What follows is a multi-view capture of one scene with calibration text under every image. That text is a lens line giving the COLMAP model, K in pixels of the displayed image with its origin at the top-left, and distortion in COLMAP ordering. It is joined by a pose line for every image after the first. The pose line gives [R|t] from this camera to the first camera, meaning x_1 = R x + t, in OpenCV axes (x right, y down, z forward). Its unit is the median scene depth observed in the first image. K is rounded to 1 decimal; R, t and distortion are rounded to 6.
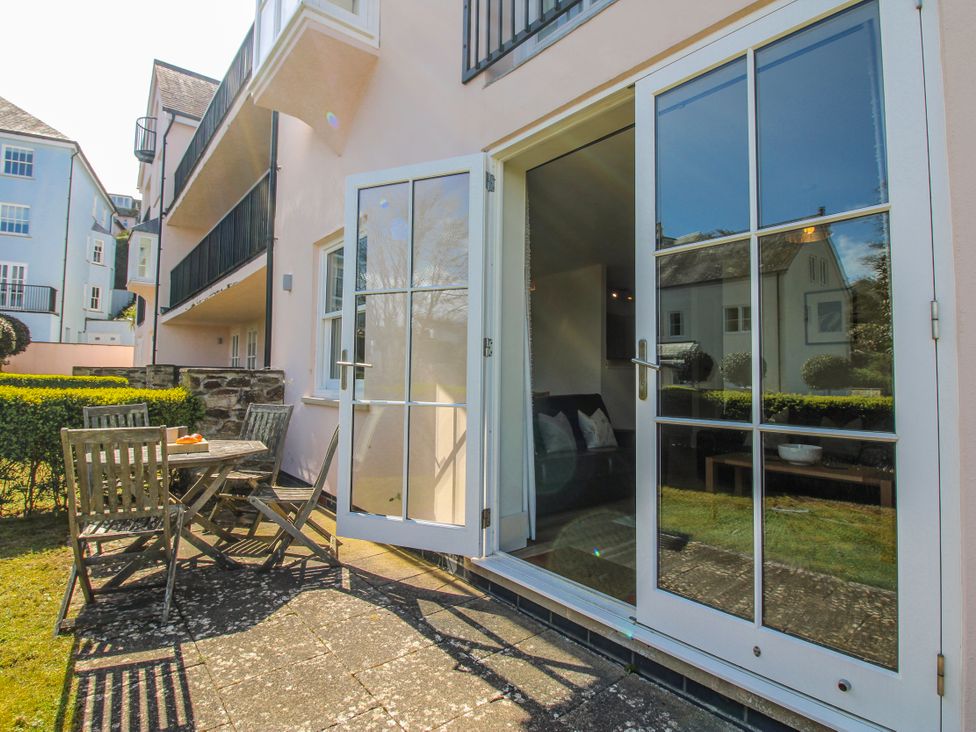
lens RADIAL K [[507.2, 0, 474.3], [0, 507.2, 353.1], [0, 0, 1]] dist [0.001210, -0.016382]
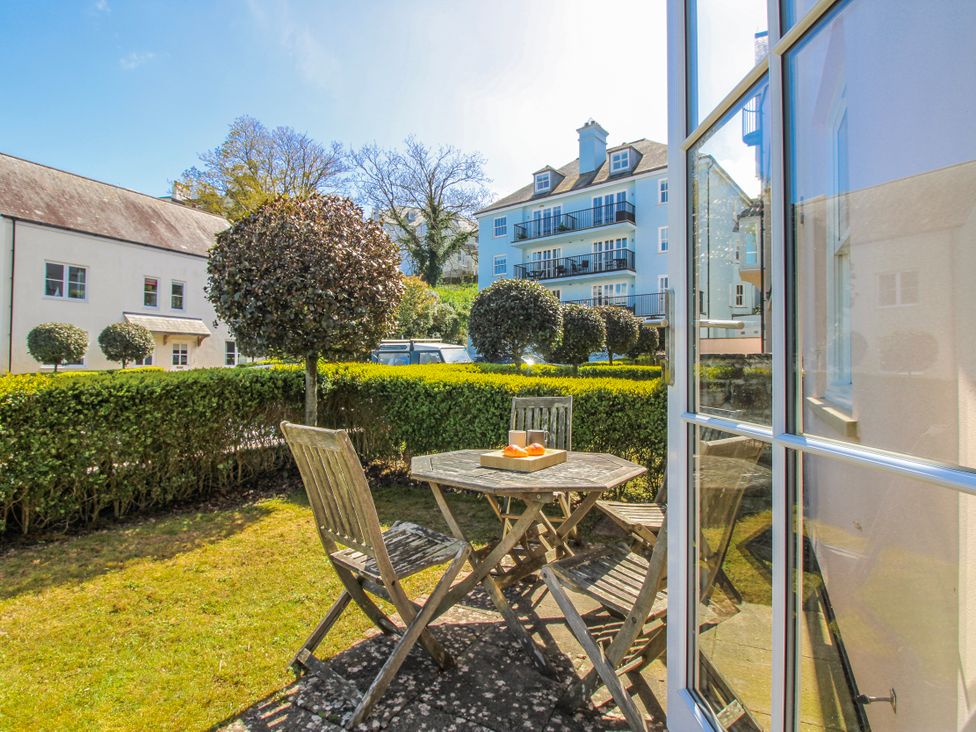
lens RADIAL K [[507.2, 0, 474.3], [0, 507.2, 353.1], [0, 0, 1]] dist [0.001210, -0.016382]
pose [[0.394145, -0.030992, -0.918526, 0.048739], [0.044158, 0.998916, -0.014756, 0.034125], [0.917987, -0.034744, 0.395086, 0.525901]]
